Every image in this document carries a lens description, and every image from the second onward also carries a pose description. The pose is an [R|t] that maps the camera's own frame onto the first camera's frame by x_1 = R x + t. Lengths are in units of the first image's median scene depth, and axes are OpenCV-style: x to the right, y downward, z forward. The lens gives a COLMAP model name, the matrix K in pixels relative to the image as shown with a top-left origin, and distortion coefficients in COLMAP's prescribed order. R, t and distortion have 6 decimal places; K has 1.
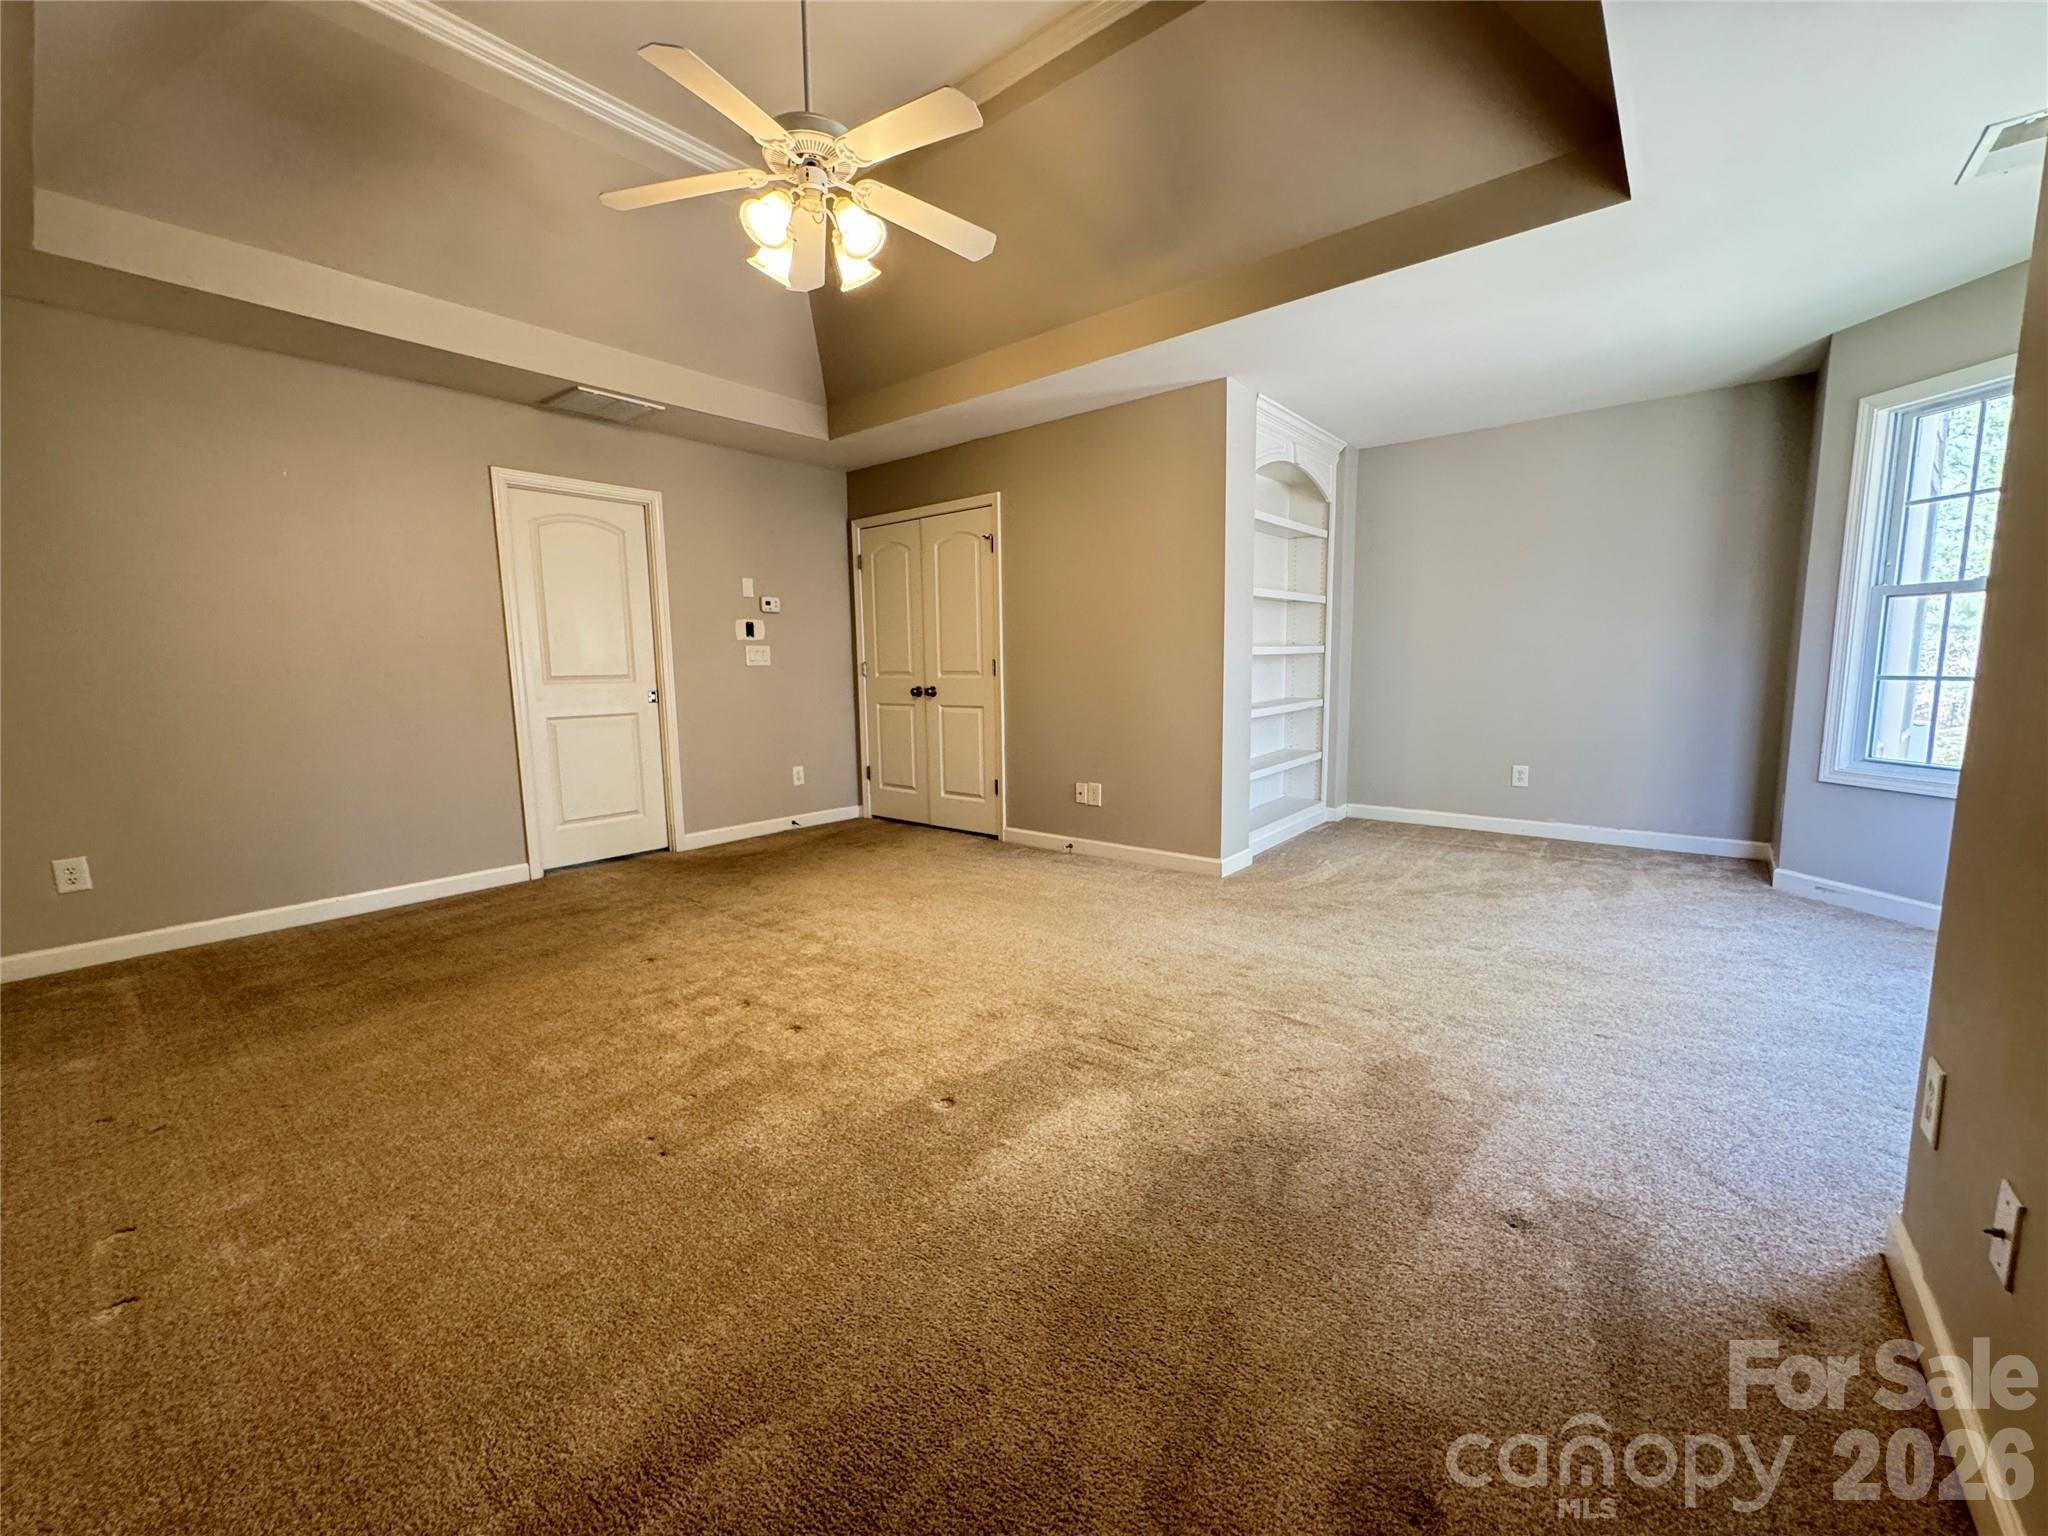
lens RADIAL K [[823.0, 0, 1004.3], [0, 823.0, 761.8], [0, 0, 1]] dist [-0.002278, 0.000985]
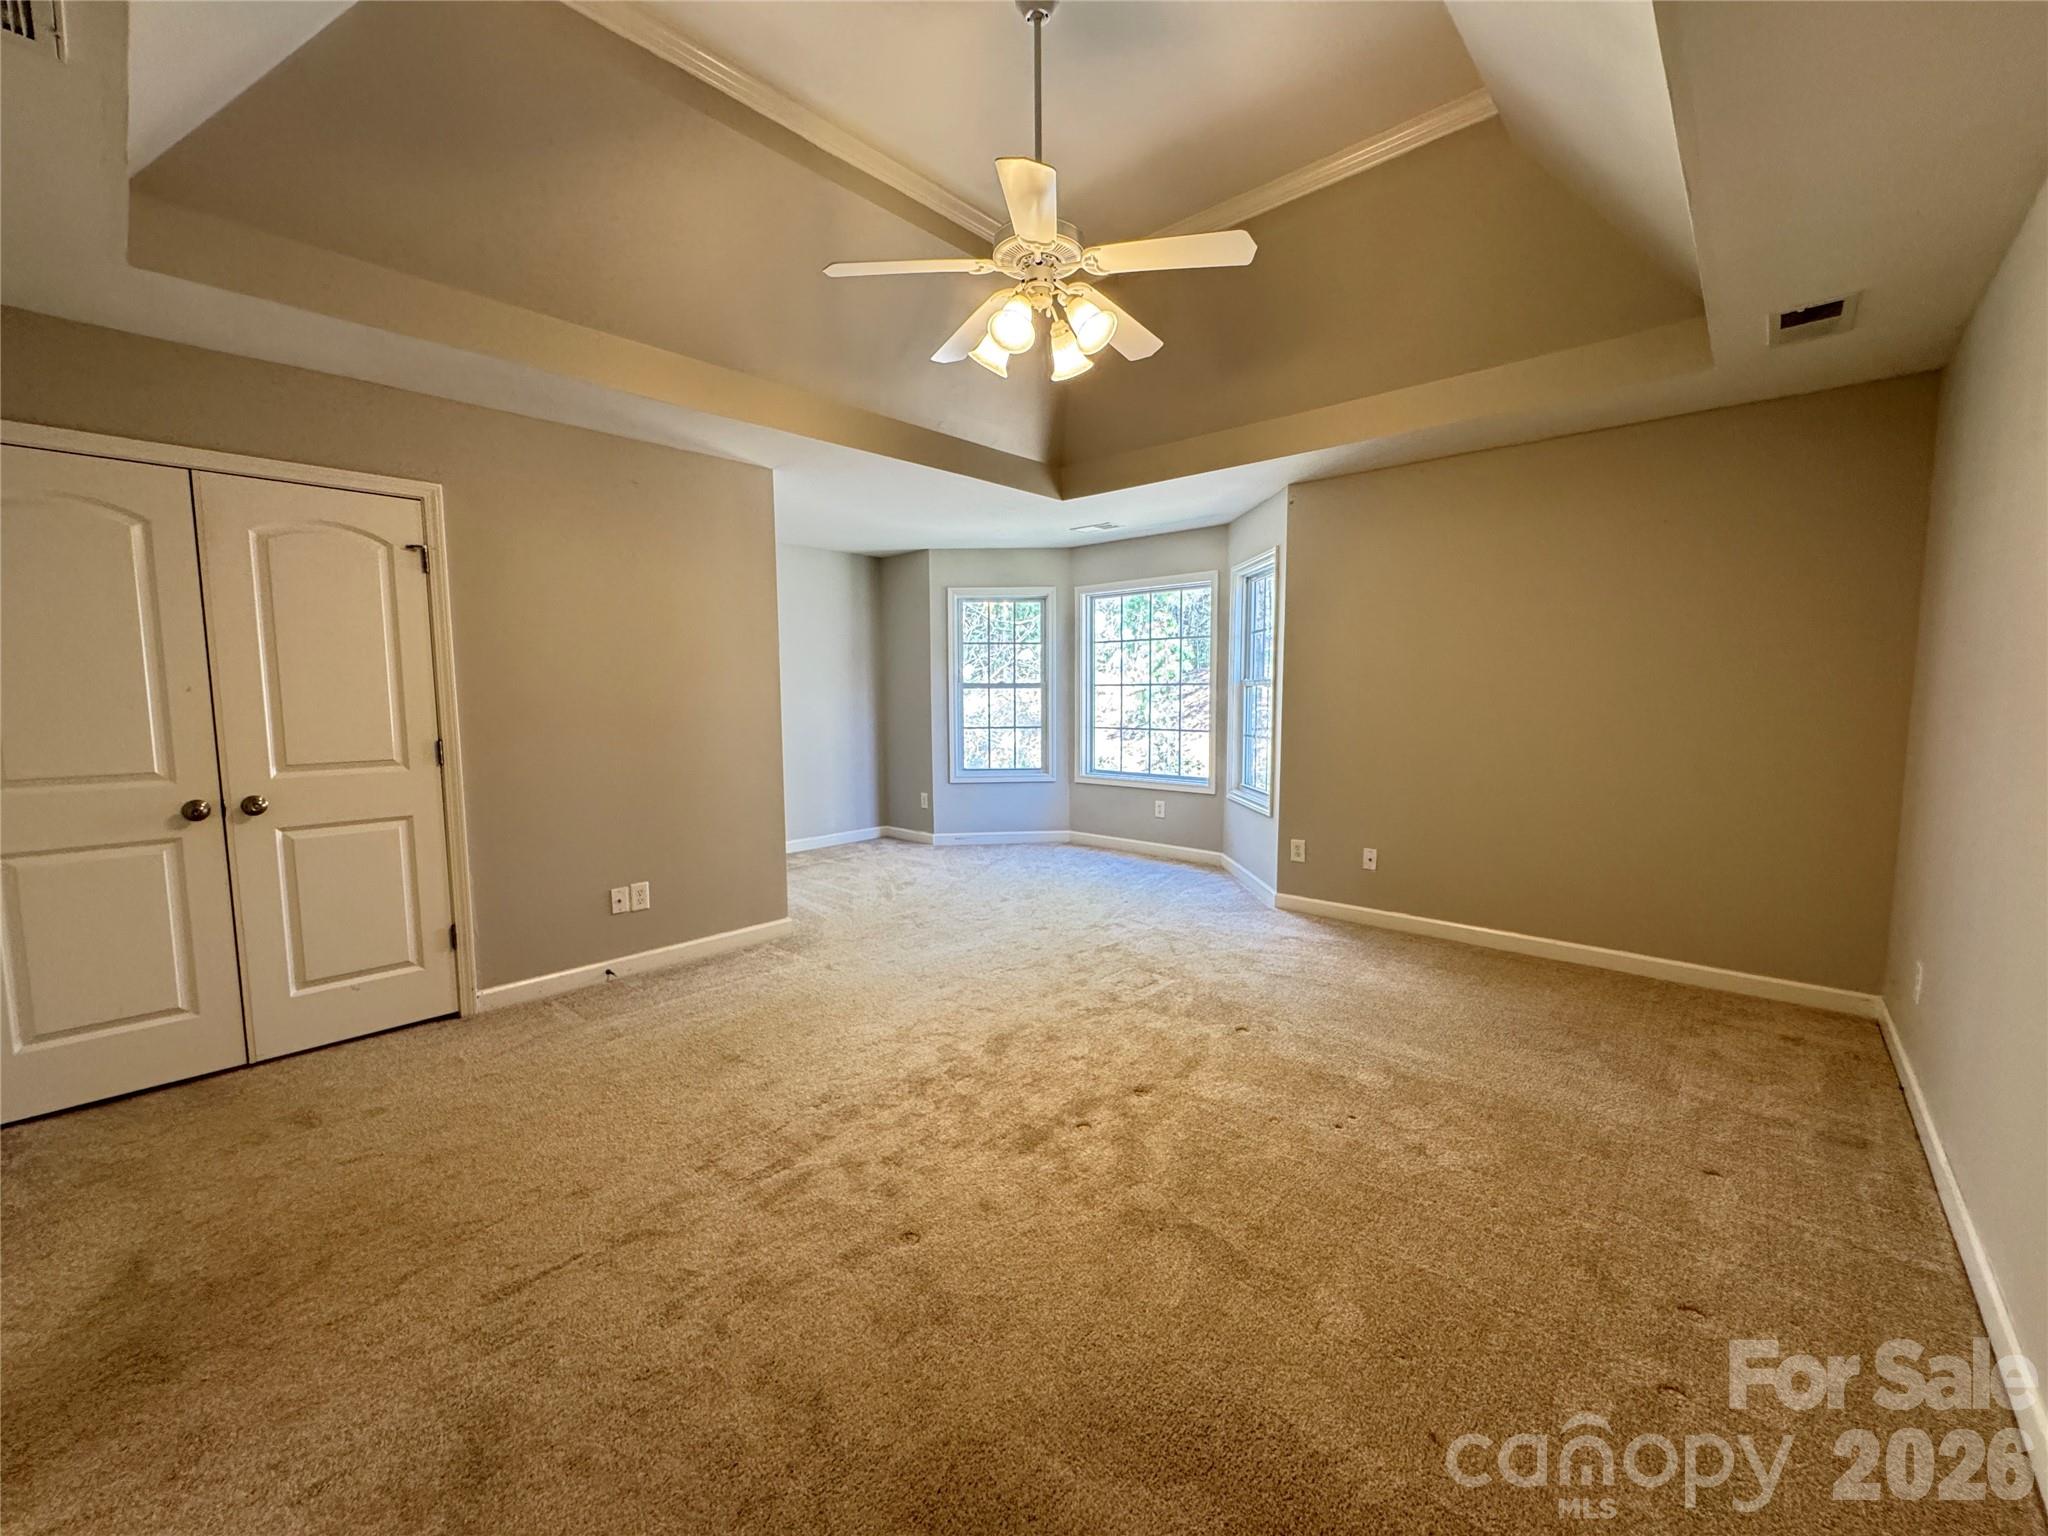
lens RADIAL K [[823.0, 0, 1024.1], [0, 823.0, 767.1], [0, 0, 1]] dist [-0.002278, 0.000985]
pose [[0.036019, -0.075346, 0.996507, -0.642872], [0.130125, 0.989018, 0.070077, -0.090136], [-0.990843, 0.127146, 0.045428, 0.529163]]
